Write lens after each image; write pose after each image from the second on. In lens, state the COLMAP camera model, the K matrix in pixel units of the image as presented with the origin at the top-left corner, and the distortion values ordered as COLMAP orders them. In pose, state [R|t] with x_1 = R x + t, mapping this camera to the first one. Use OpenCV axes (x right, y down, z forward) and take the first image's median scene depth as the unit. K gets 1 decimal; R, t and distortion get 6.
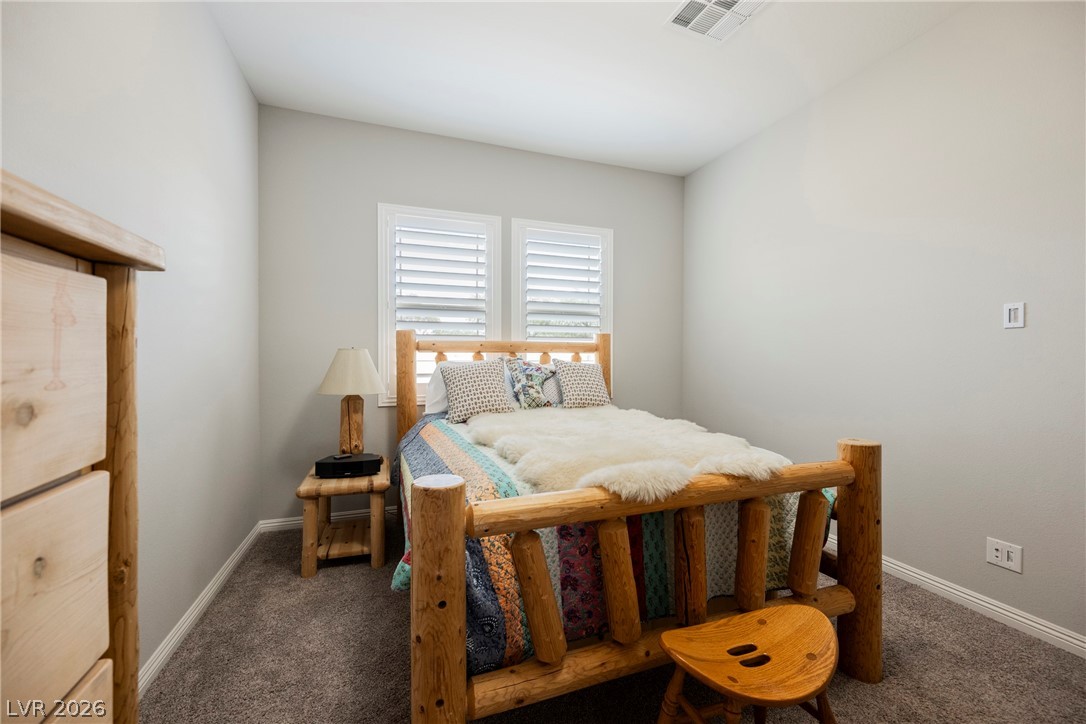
lens RADIAL K [[433.8, 0, 543.0], [0, 433.8, 362.0], [0, 0, 1]] dist [-0.000664, -0.000290]
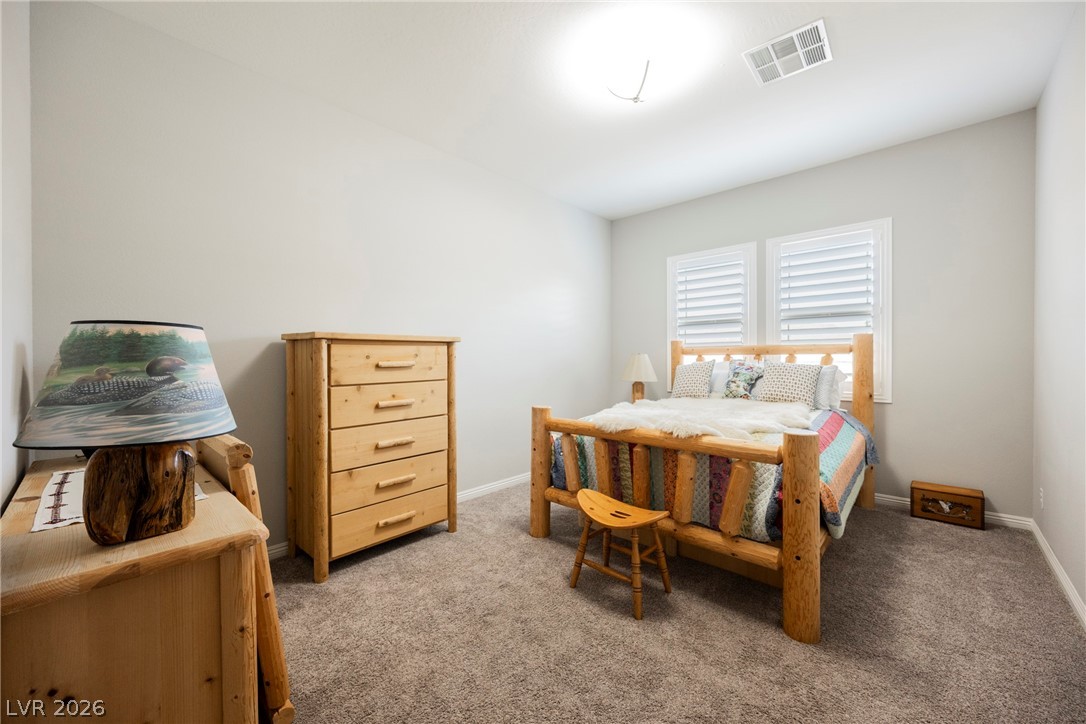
lens RADIAL K [[421.9, 0, 543.0], [0, 421.9, 362.0], [0, 0, 1]] dist [-0.000708, -0.000158]
pose [[0.456748, 0.005429, -0.889579, 0.751672], [-0.005094, 0.999981, 0.003487, -0.002774], [0.889581, 0.002939, 0.456767, -0.063173]]
